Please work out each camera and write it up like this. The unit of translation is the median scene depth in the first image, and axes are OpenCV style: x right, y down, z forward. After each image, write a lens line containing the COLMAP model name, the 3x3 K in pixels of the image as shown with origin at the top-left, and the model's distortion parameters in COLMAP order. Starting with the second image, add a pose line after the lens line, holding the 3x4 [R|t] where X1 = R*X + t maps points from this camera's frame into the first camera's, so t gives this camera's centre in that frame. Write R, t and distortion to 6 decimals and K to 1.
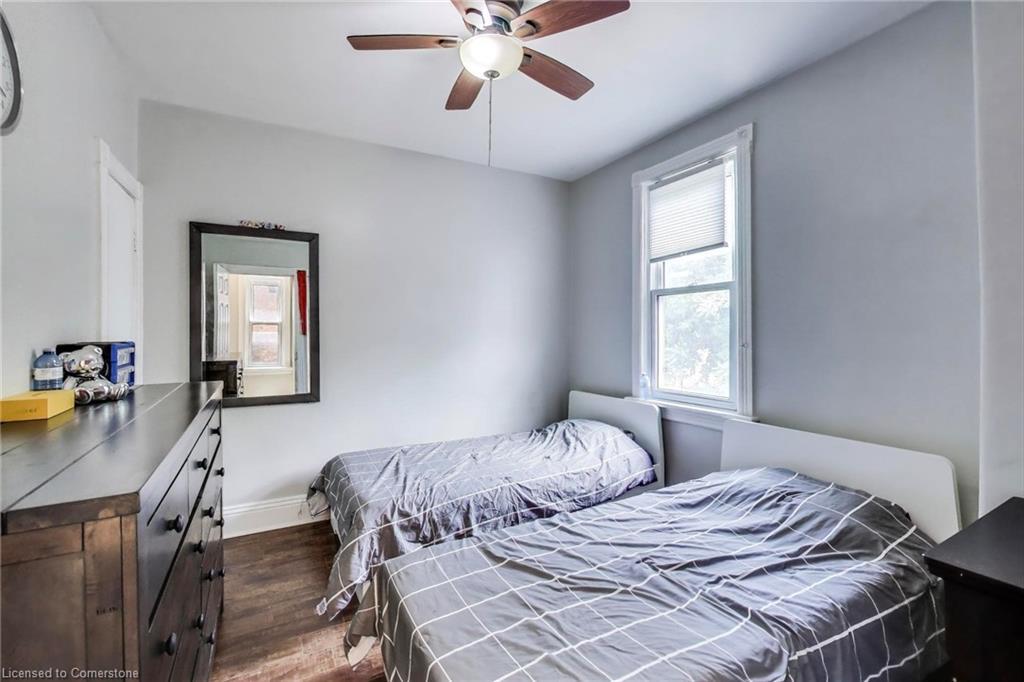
lens RADIAL K [[442.0, 0, 510.7], [0, 442.0, 335.1], [0, 0, 1]] dist [-0.000987, -0.000035]
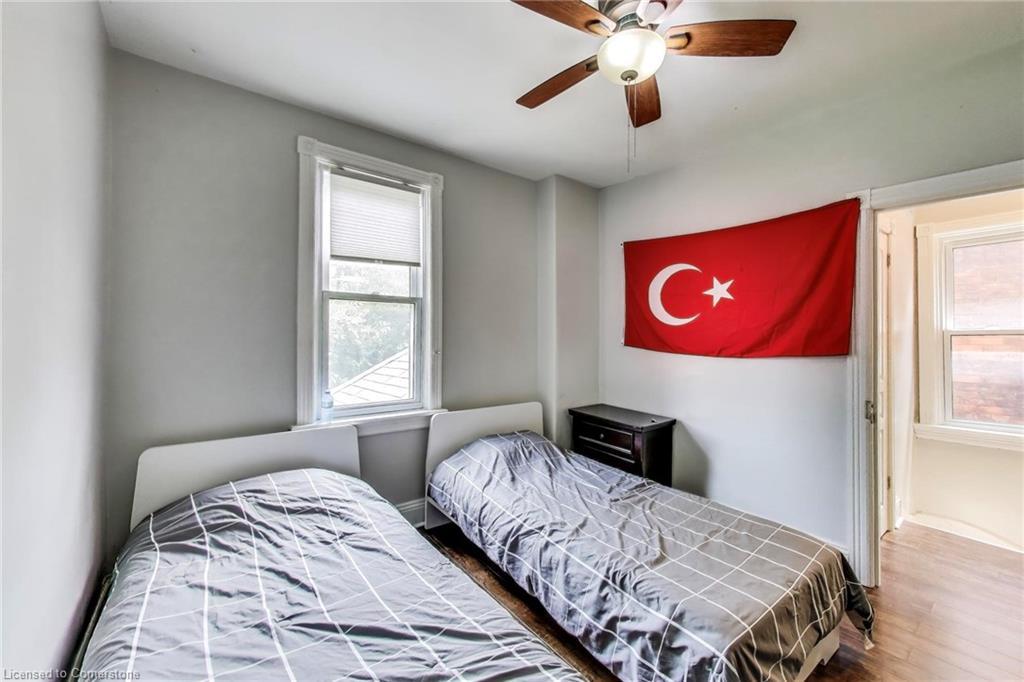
lens RADIAL K [[396.2, 0, 508.5], [0, 396.2, 339.3], [0, 0, 1]] dist [0.000949, 0.000027]
pose [[-0.133308, 0.002041, 0.991073, -0.546832], [0.000701, 0.999998, -0.001965, -0.009659], [-0.991074, 0.000433, -0.133309, 0.877673]]
